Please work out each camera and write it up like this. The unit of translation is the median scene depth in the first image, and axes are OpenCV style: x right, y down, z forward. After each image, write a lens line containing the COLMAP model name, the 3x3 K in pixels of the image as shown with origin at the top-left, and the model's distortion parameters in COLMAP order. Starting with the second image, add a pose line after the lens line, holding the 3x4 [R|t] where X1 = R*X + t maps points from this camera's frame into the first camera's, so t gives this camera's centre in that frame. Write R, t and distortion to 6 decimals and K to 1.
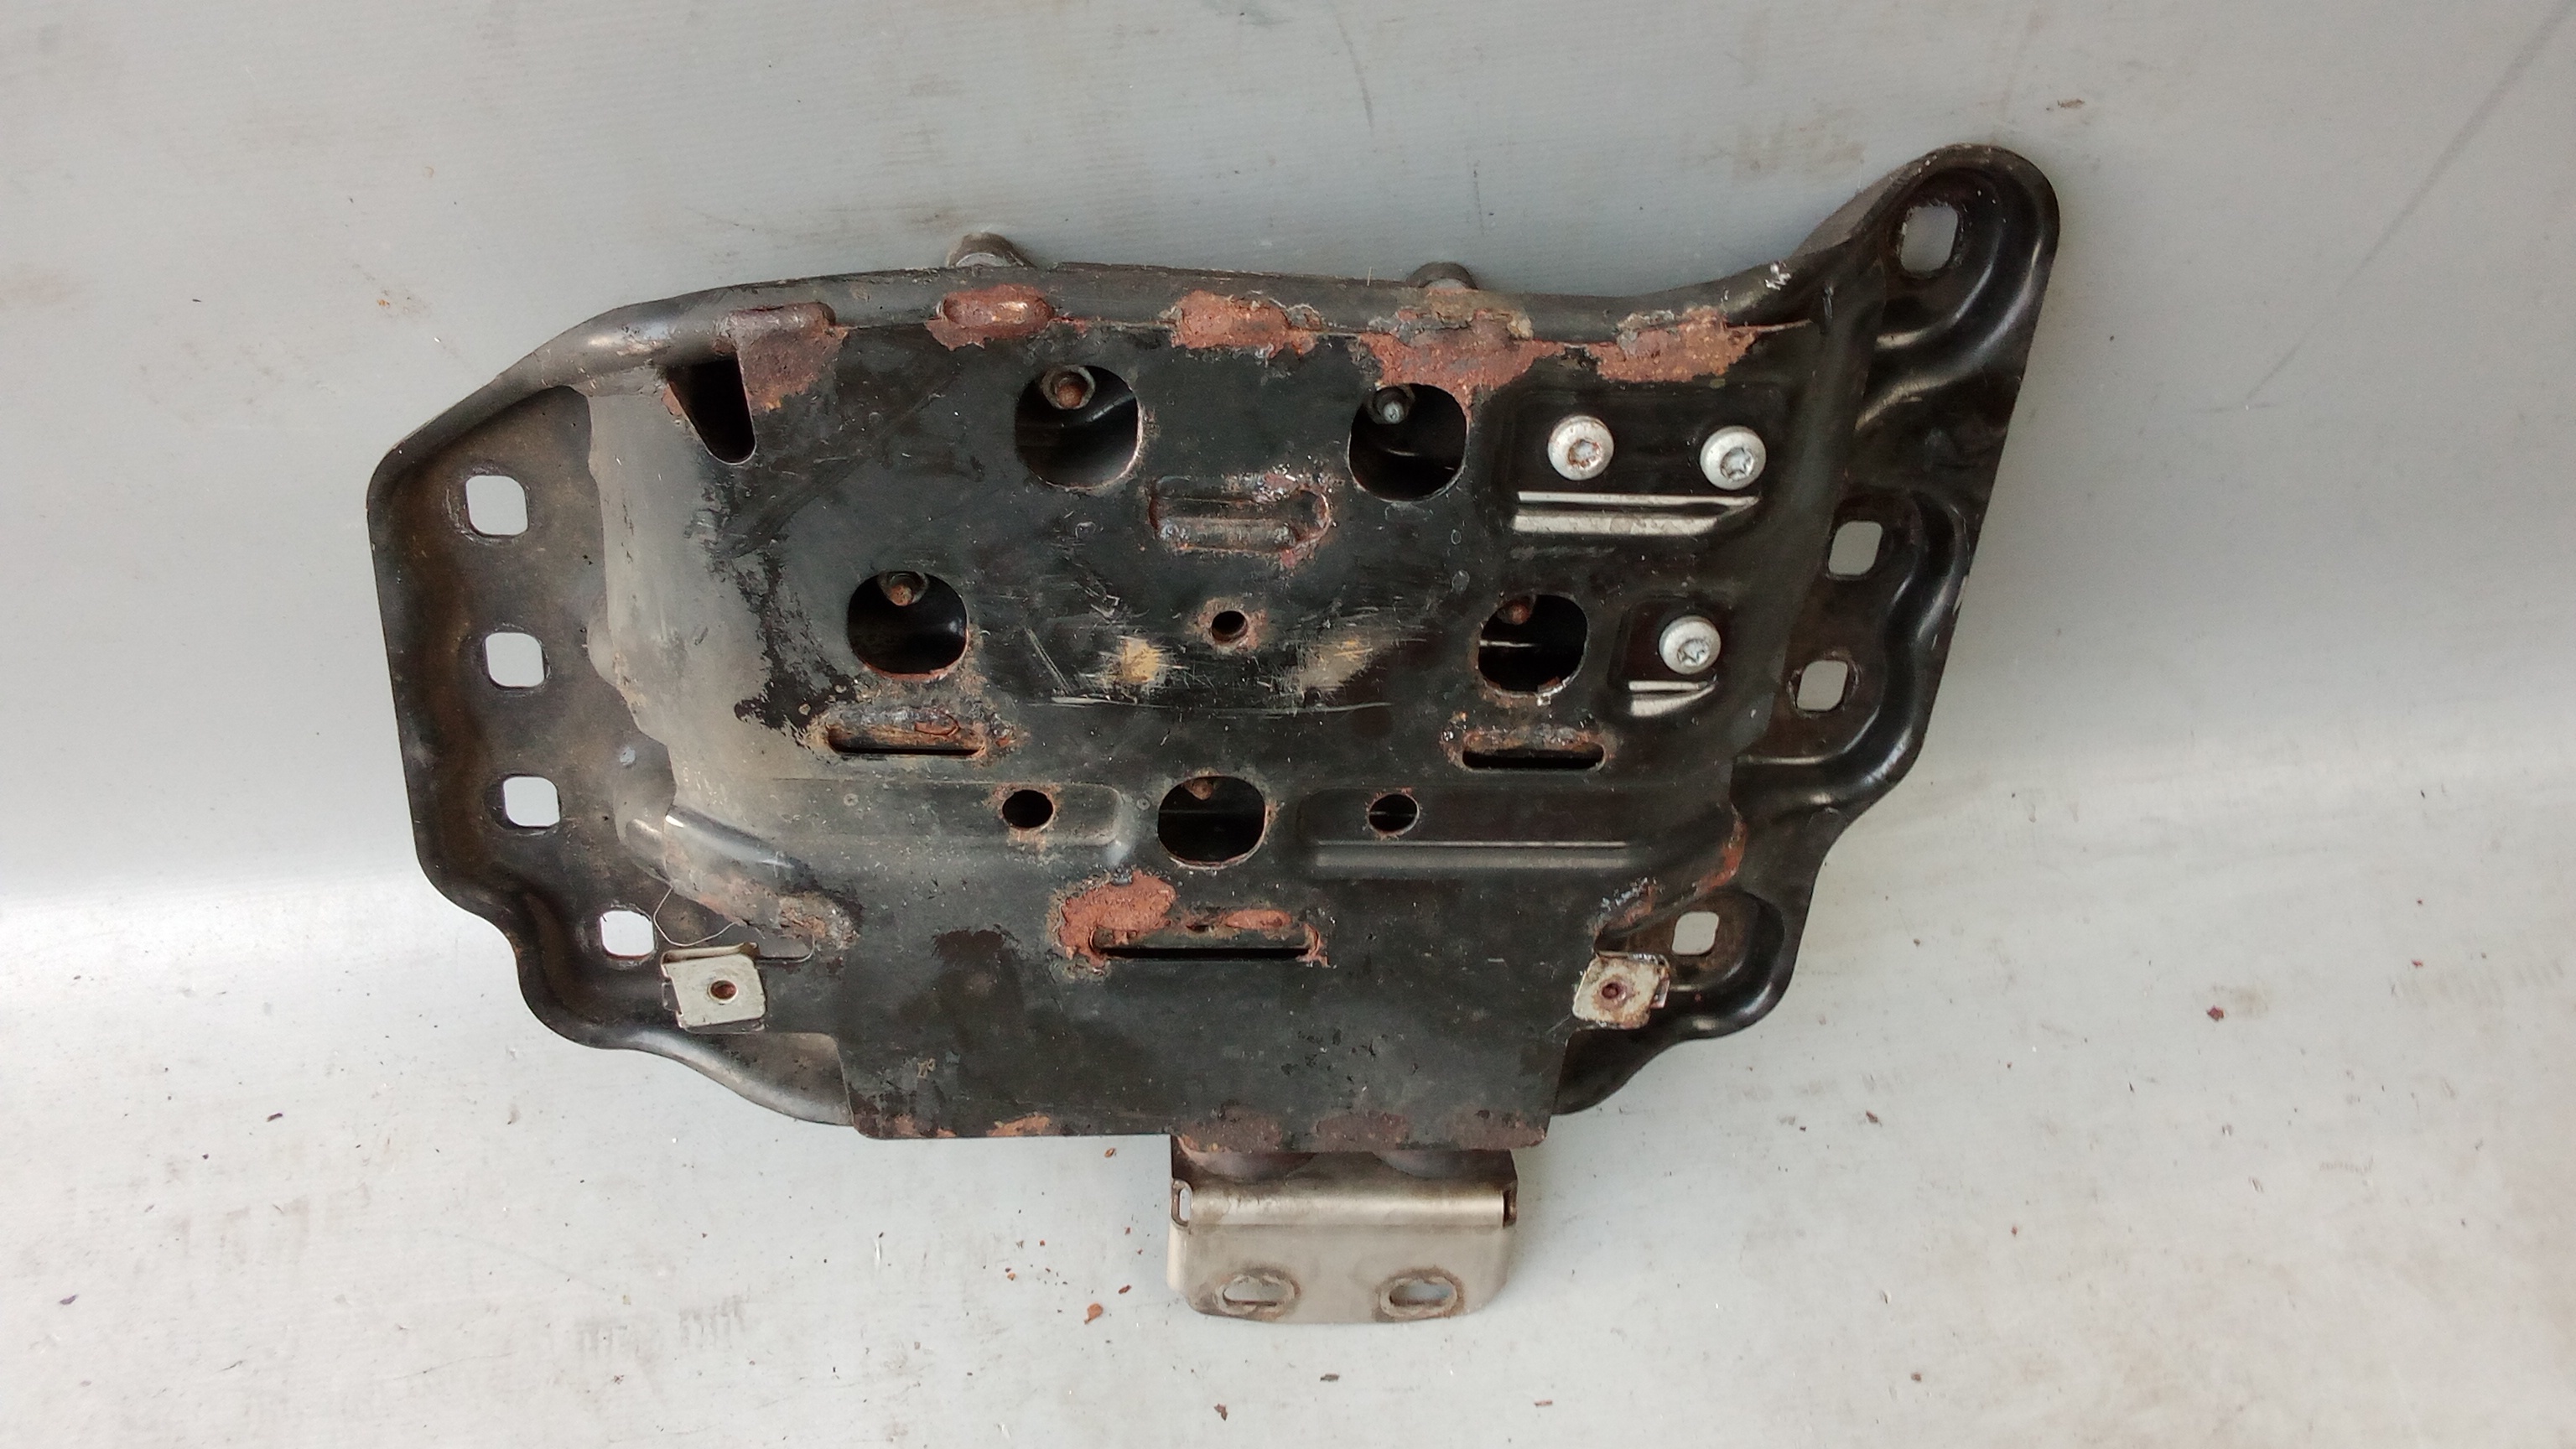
lens RADIAL K [[2052.9, 0, 1283.7], [0, 2052.9, 713.2], [0, 0, 1]] dist [0.044467, -0.078837]
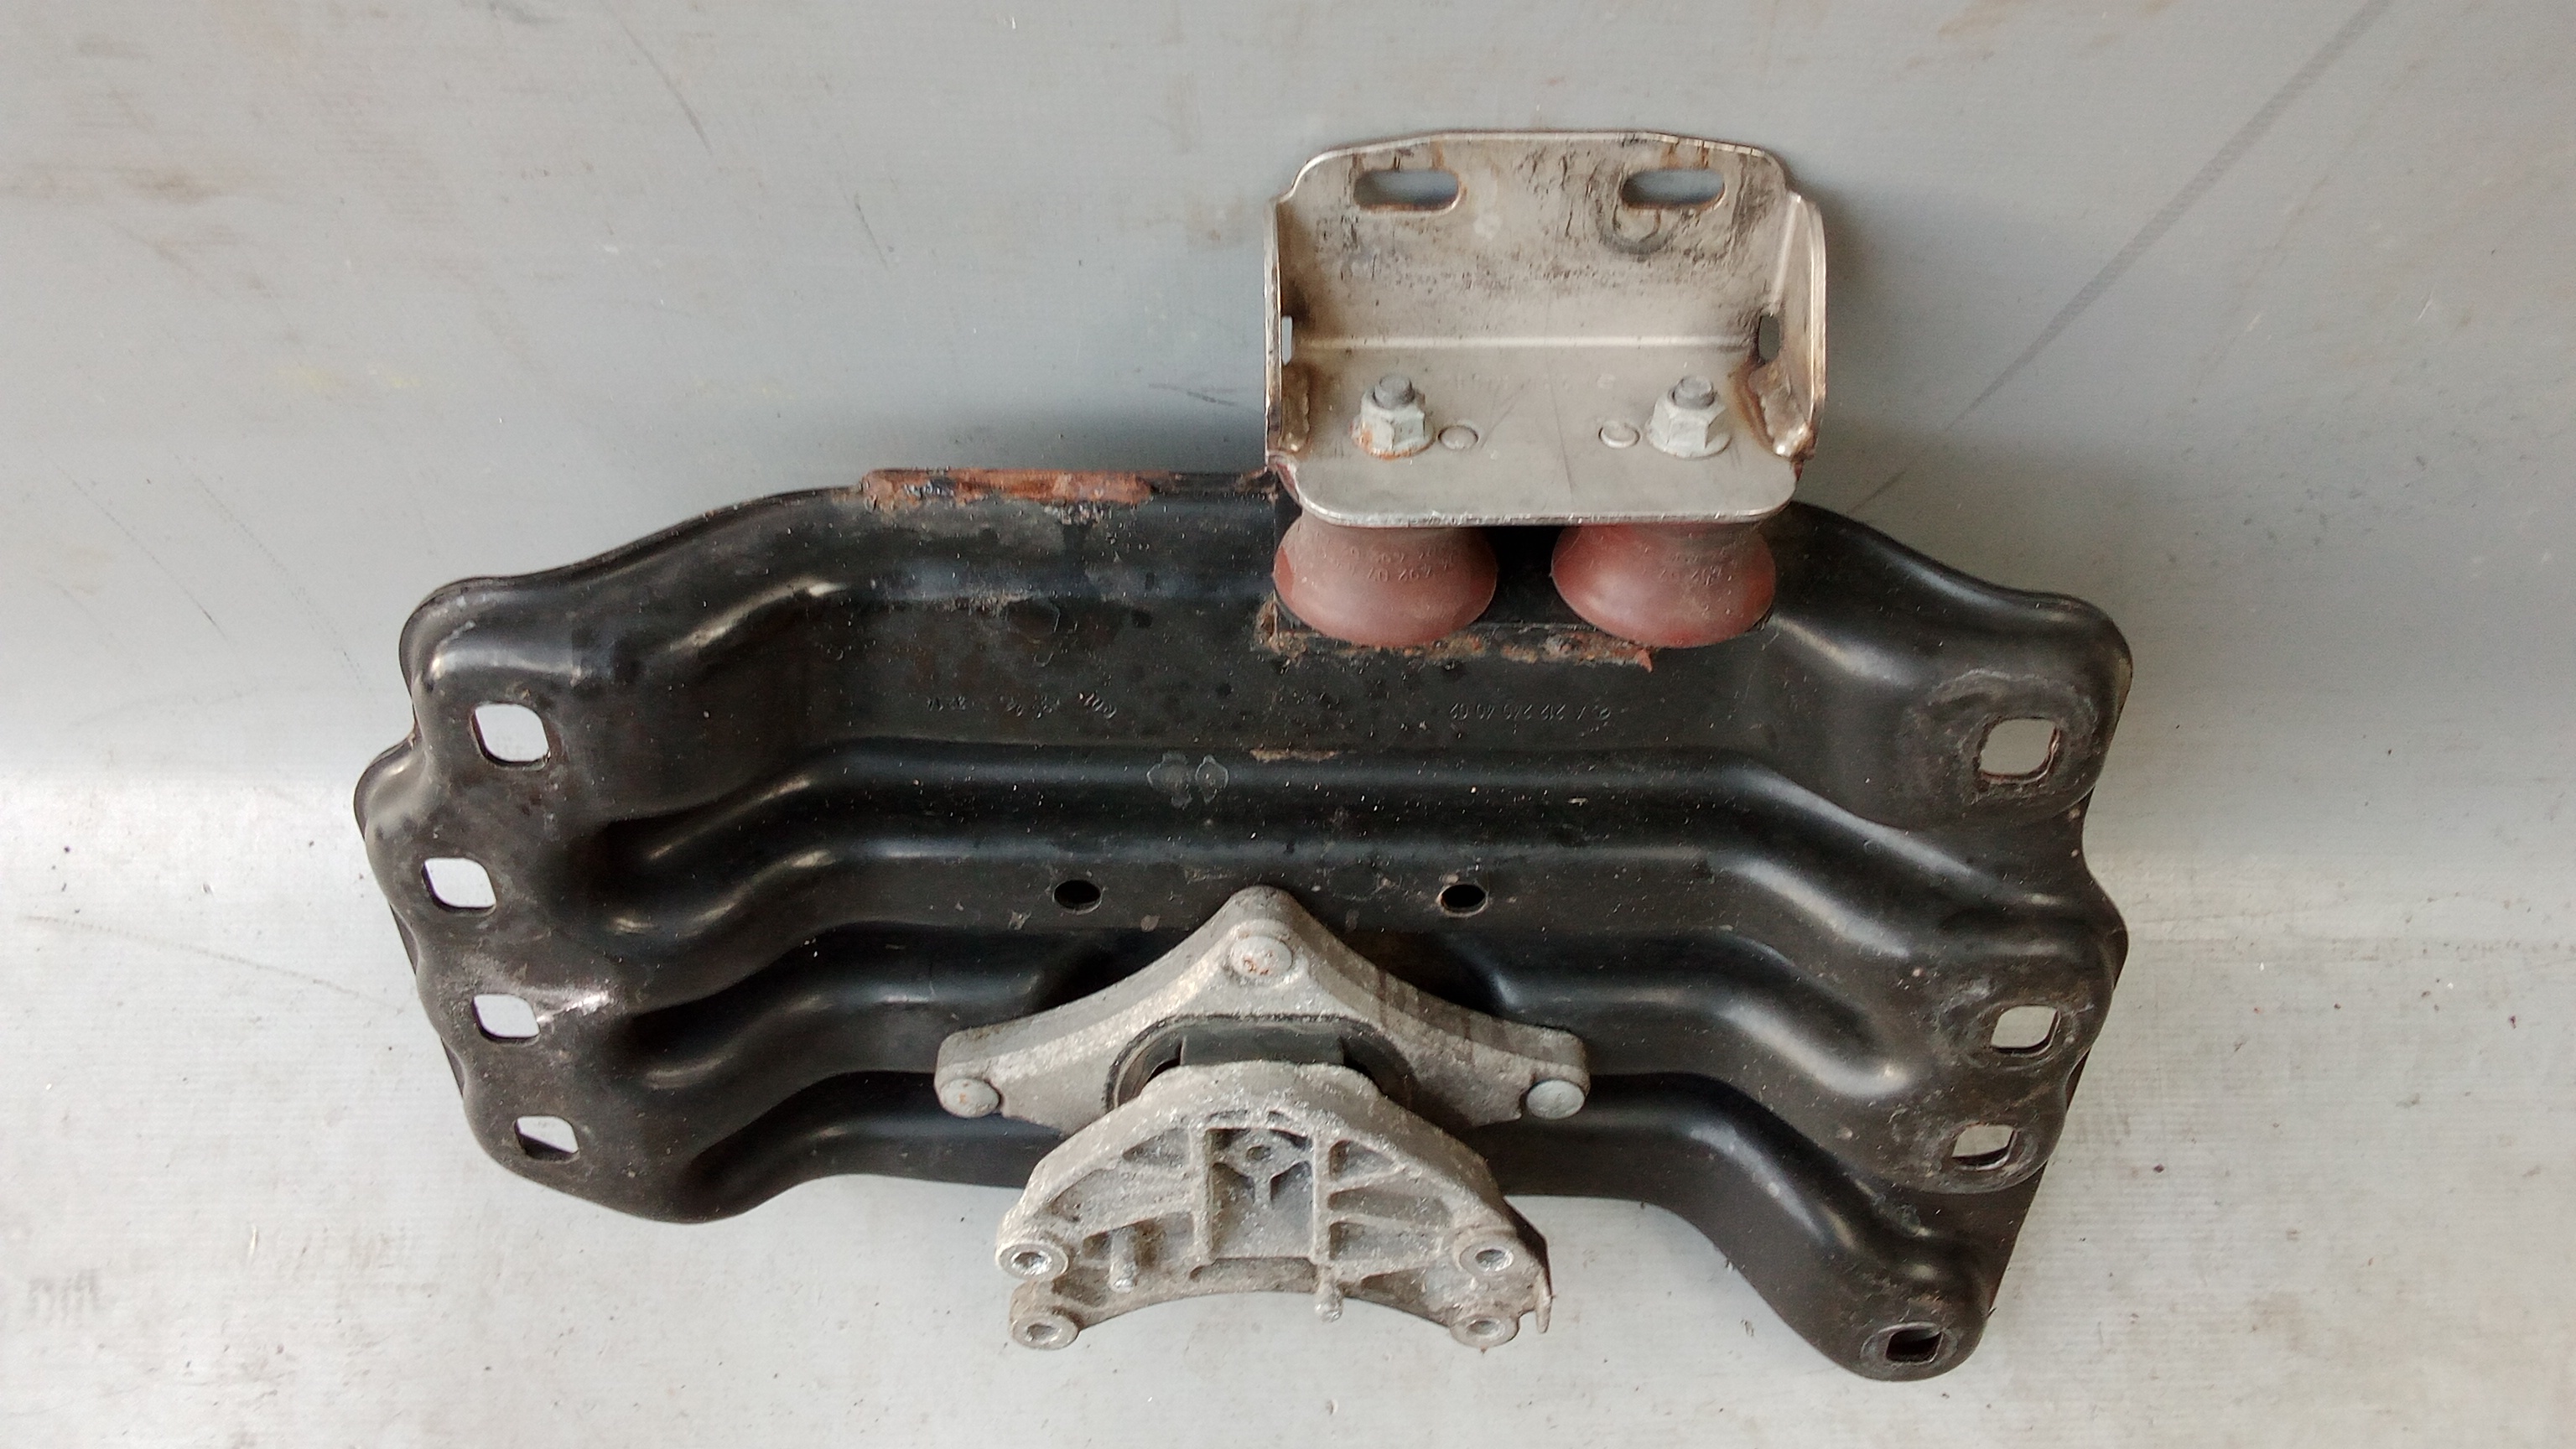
lens RADIAL K [[2052.9, 0, 1283.7], [0, 2052.9, 713.2], [0, 0, 1]] dist [0.044467, -0.078837]
pose [[0.992969, 0.113119, 0.034883, 0.238309], [-0.117501, 0.977622, 0.174498, -0.216374], [-0.014363, -0.177370, 0.984040, 0.163691]]
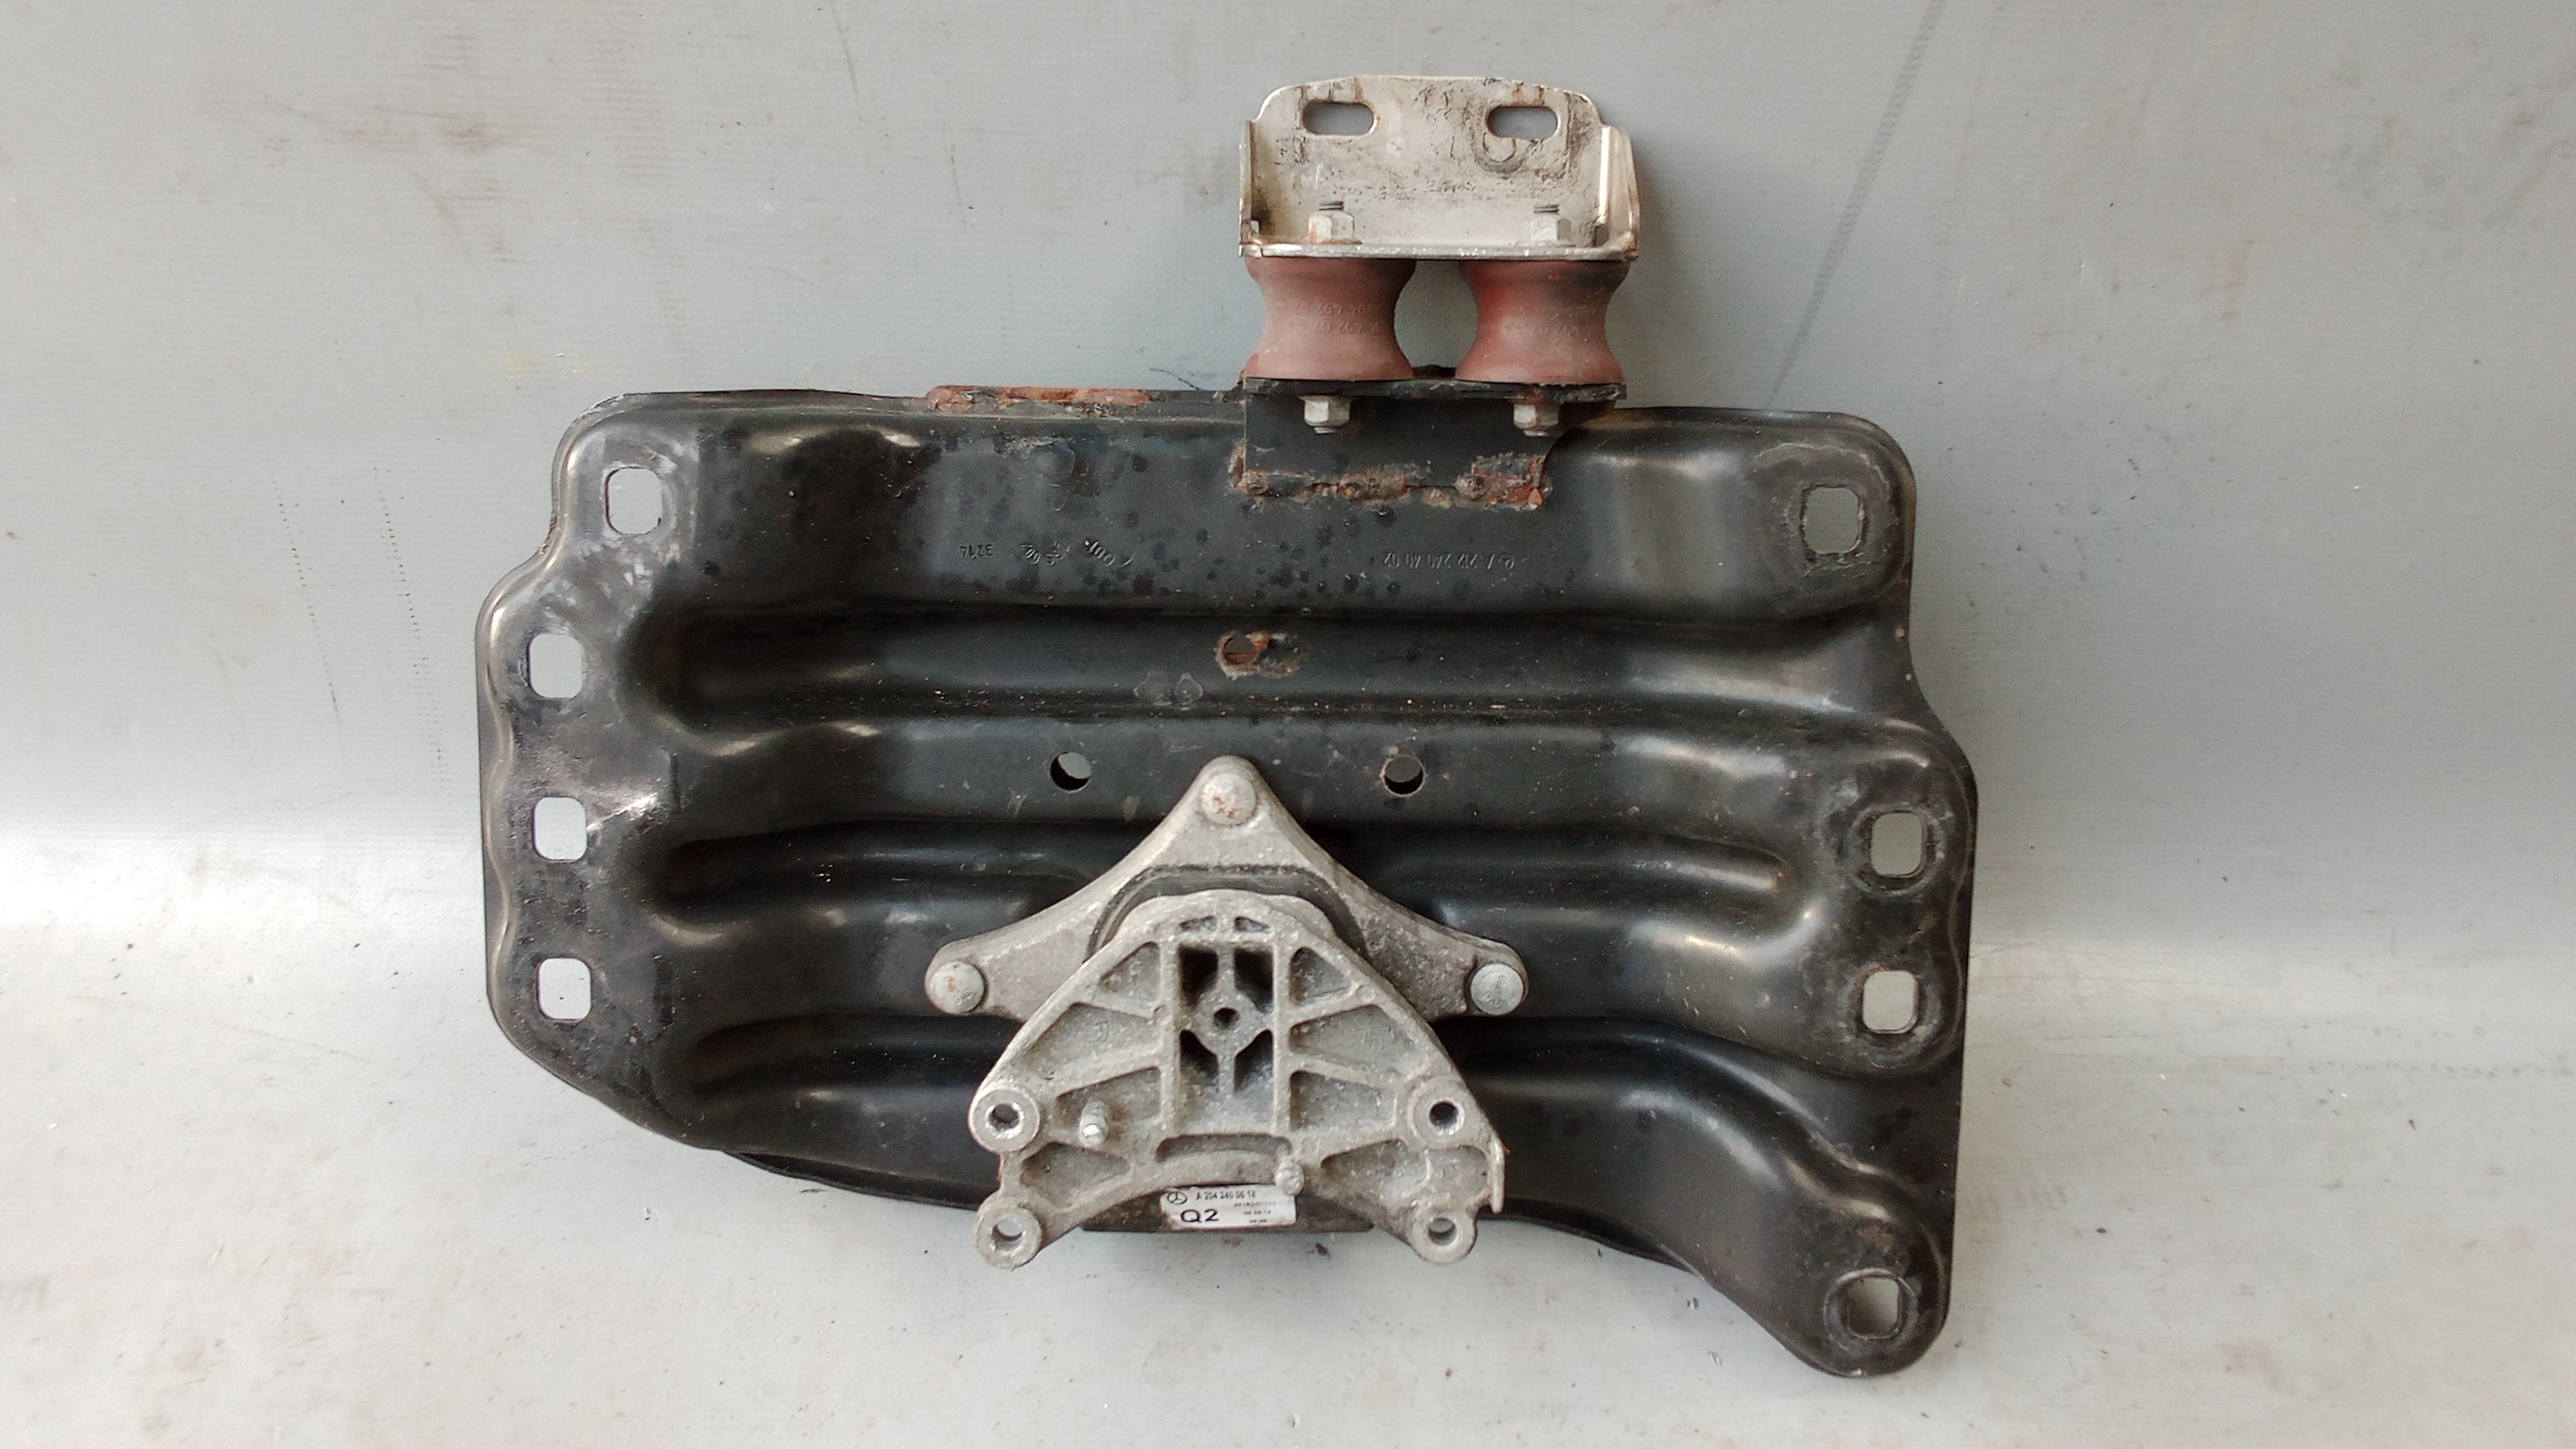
lens RADIAL K [[2047.3, 0, 1280.0], [0, 2047.3, 700.8], [0, 0, 1]] dist [0.040037, -0.066467]
pose [[0.992497, 0.120902, -0.018256, 0.311308], [-0.118599, 0.915569, -0.384276, 0.401619], [-0.029745, 0.383557, 0.923038, 0.060058]]
